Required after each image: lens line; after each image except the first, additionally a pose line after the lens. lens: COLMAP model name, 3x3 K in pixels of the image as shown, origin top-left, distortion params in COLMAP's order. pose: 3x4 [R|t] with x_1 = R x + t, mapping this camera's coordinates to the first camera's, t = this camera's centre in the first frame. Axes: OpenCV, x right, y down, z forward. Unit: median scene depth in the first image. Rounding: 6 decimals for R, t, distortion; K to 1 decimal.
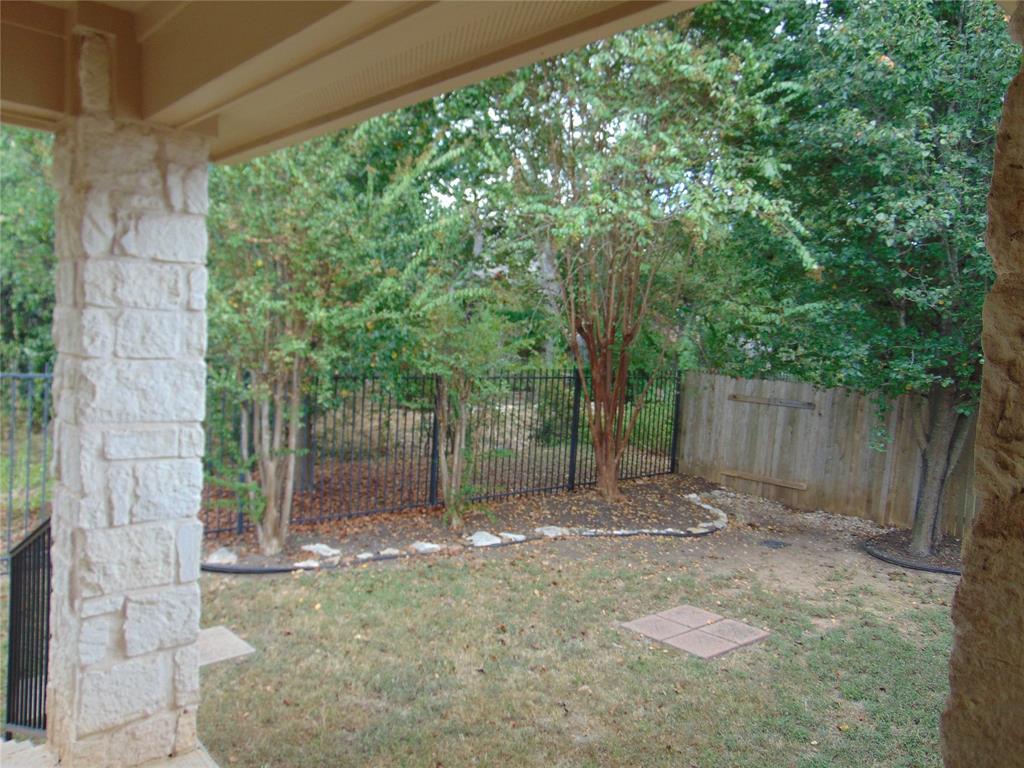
lens RADIAL K [[773.8, 0, 515.8], [0, 773.8, 380.8], [0, 0, 1]] dist [-0.019637, 0.069539]
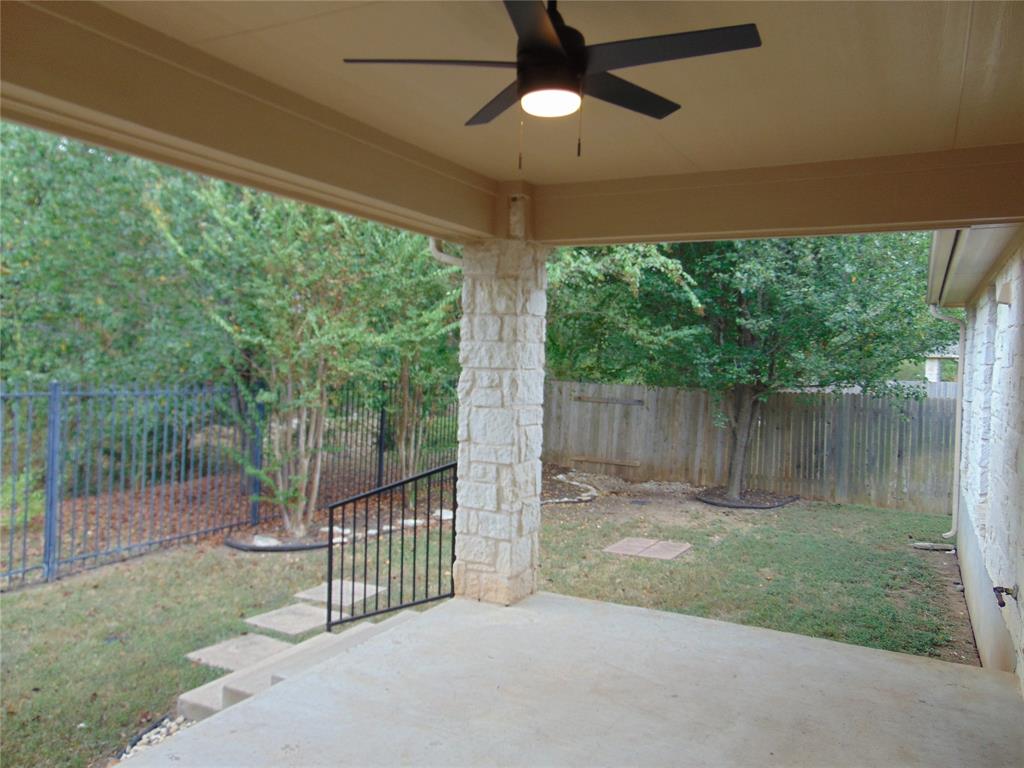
lens RADIAL K [[773.8, 0, 516.0], [0, 773.8, 381.5], [0, 0, 1]] dist [-0.019637, 0.069539]
pose [[0.936142, -0.025558, 0.350693, -0.487859], [0.031501, 0.999440, -0.011251, 0.007952], [-0.350209, 0.021580, 0.936423, -0.294787]]
